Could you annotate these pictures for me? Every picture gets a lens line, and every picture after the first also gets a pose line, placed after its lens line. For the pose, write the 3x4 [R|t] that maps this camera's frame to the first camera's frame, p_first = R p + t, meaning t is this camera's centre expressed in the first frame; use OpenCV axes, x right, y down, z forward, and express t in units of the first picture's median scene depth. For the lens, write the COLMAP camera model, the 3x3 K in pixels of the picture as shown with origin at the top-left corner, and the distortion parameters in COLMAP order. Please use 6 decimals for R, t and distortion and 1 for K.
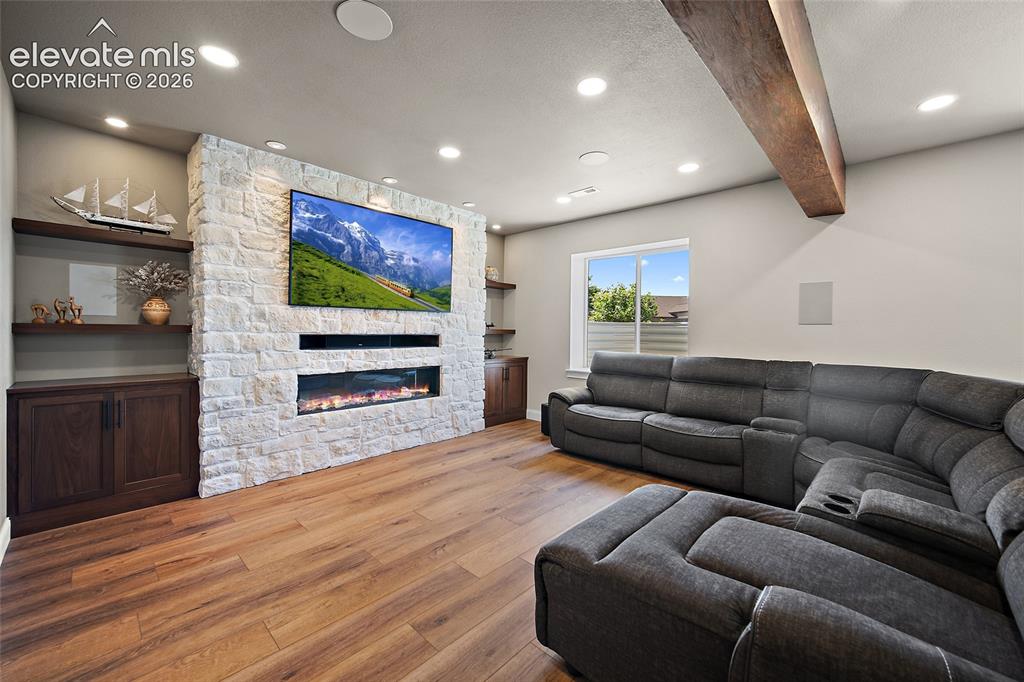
lens RADIAL K [[400.9, 0, 517.8], [0, 400.9, 337.3], [0, 0, 1]] dist [-0.000148, -0.000336]
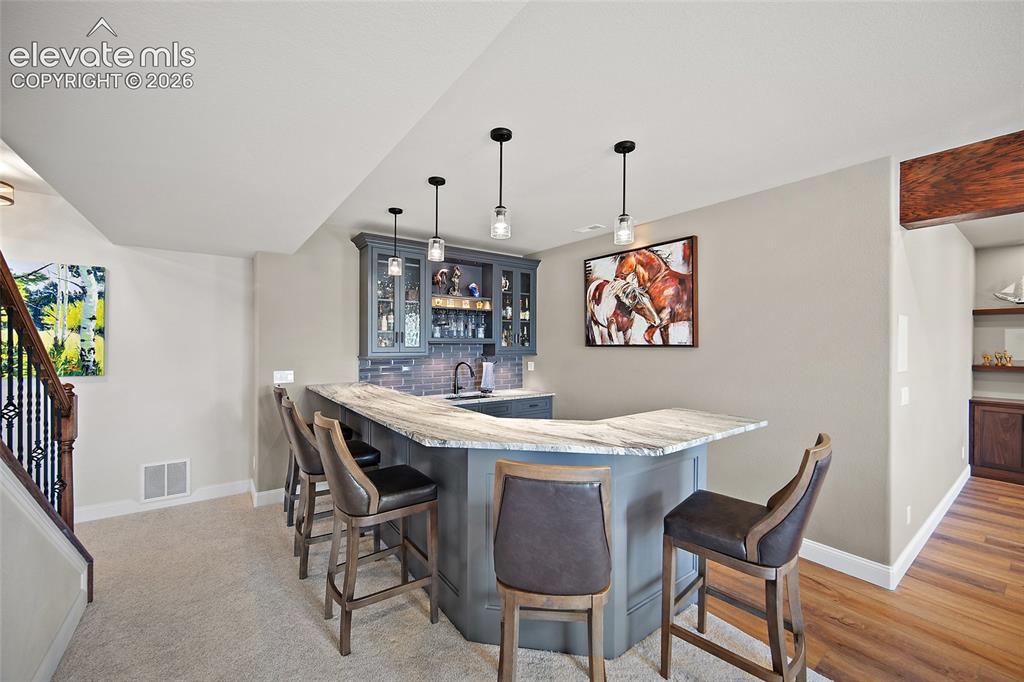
lens RADIAL K [[400.9, 0, 512.9], [0, 400.9, 344.5], [0, 0, 1]] dist [-0.000148, -0.000336]
pose [[-0.182461, -0.006792, -0.983190, 0.756587], [-0.017905, 0.999833, -0.003584, -0.065780], [0.983050, 0.016951, -0.182552, -0.600038]]
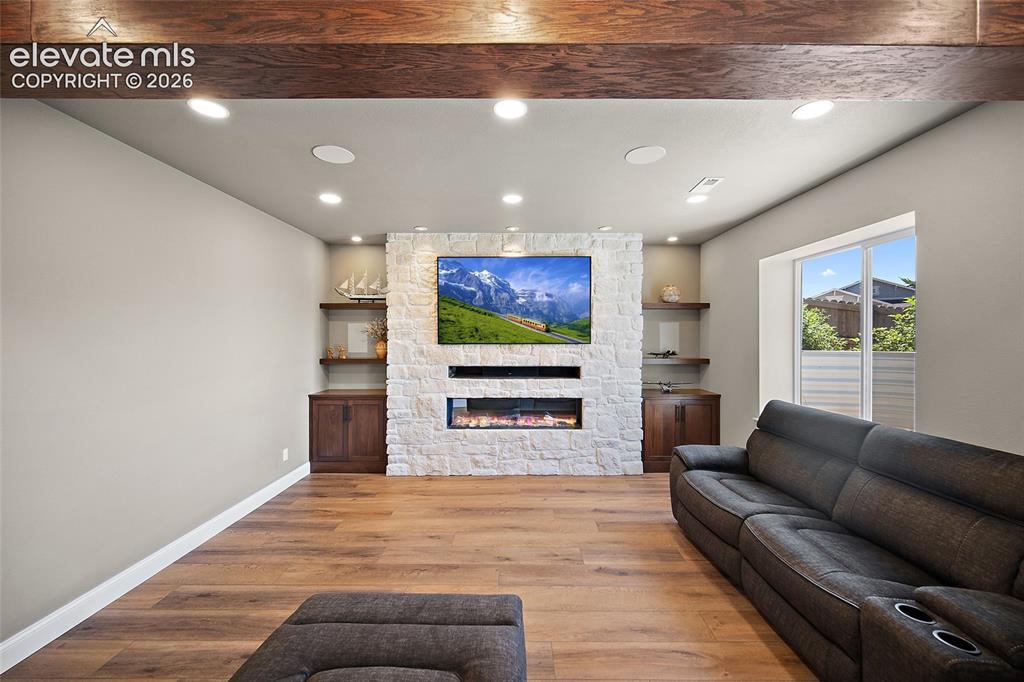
lens RADIAL K [[400.9, 0, 513.7], [0, 400.9, 341.9], [0, 0, 1]] dist [-0.000148, -0.000336]
pose [[0.681071, -0.004387, -0.732205, 0.560243], [-0.006114, 0.999913, -0.011679, -0.073954], [0.732192, 0.012431, 0.680985, 0.285109]]
